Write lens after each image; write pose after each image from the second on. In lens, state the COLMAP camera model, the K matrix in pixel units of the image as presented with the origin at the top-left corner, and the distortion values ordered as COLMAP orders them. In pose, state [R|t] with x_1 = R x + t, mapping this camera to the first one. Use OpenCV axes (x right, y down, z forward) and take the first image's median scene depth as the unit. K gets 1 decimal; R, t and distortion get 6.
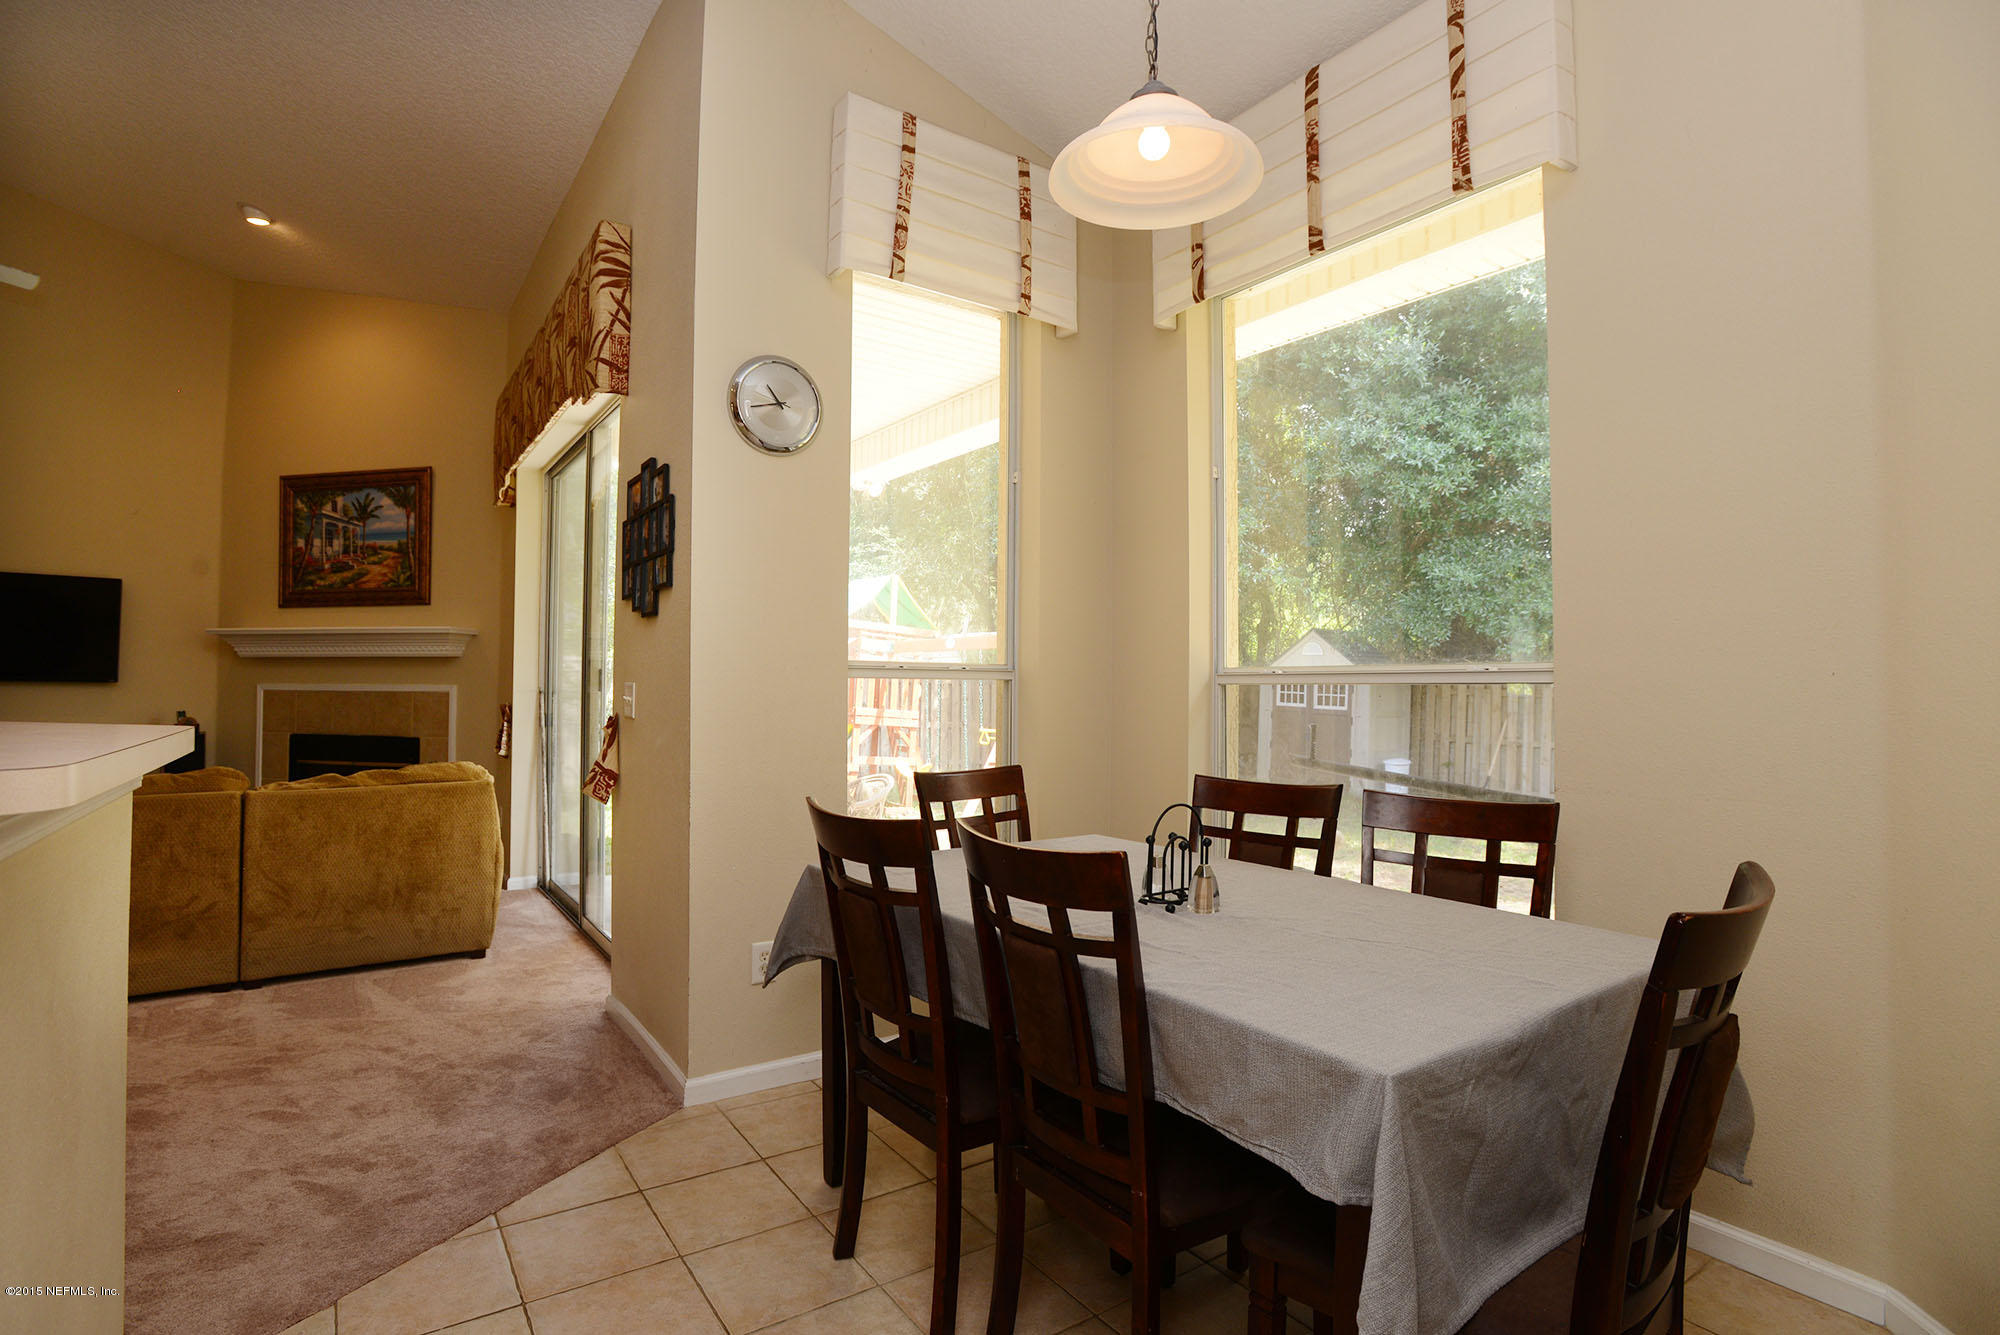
lens RADIAL K [[958.4, 0, 998.8], [0, 958.4, 670.9], [0, 0, 1]] dist [-0.058191, 0.017280]
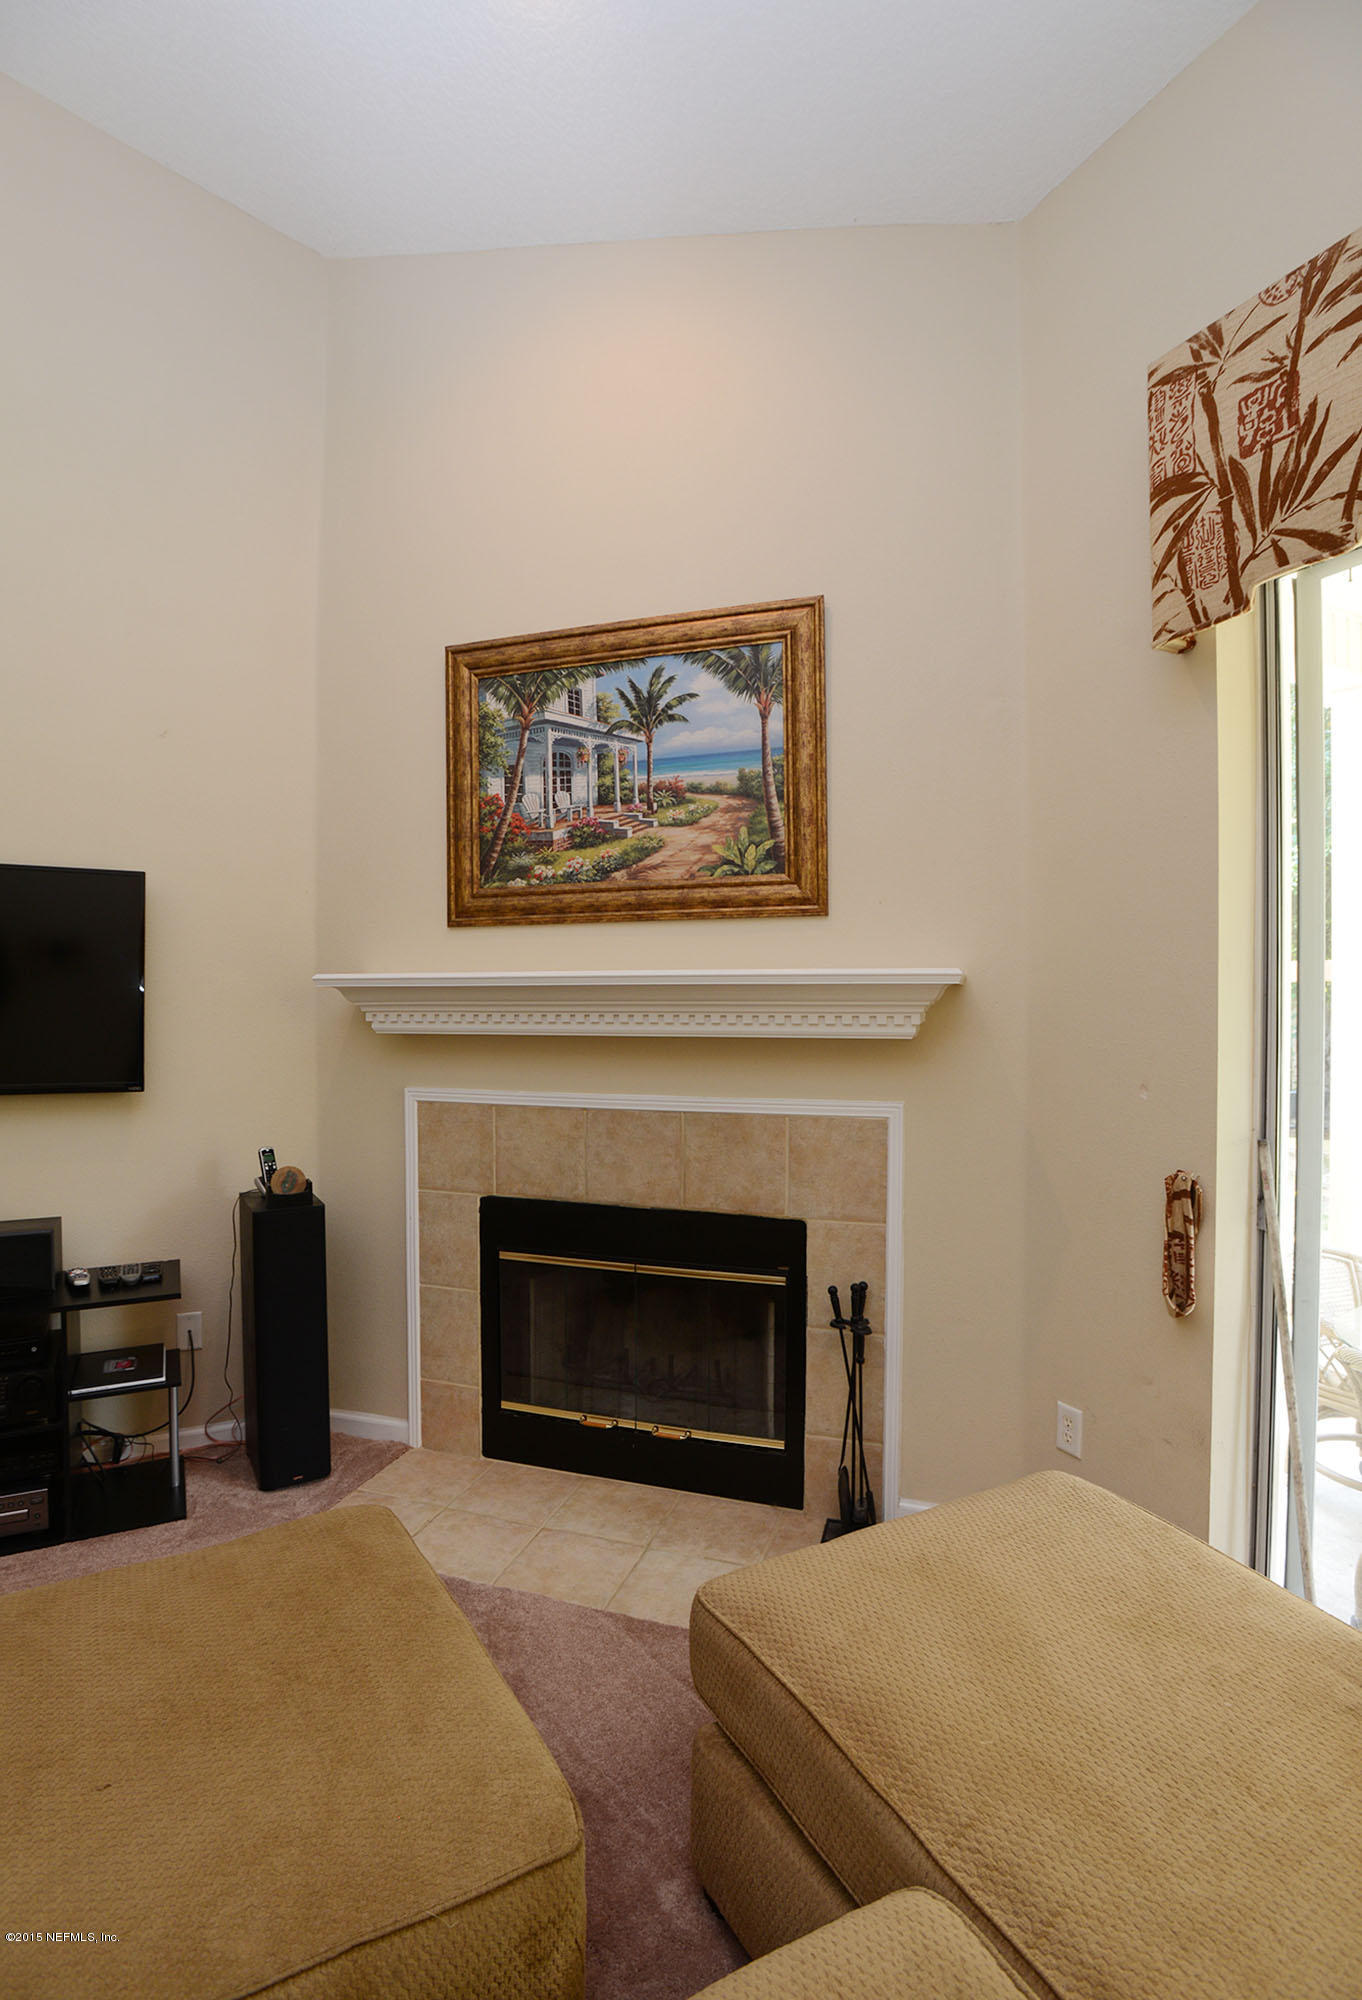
lens RADIAL K [[990.6, 0, 669.9], [0, 990.6, 1003.3], [0, 0, 1]] dist [-0.057448, 0.013909]
pose [[0.990637, -0.007404, -0.136319, -0.608039], [0.011071, 0.999596, 0.026162, -0.042226], [0.136070, -0.027426, 0.990319, 0.532721]]
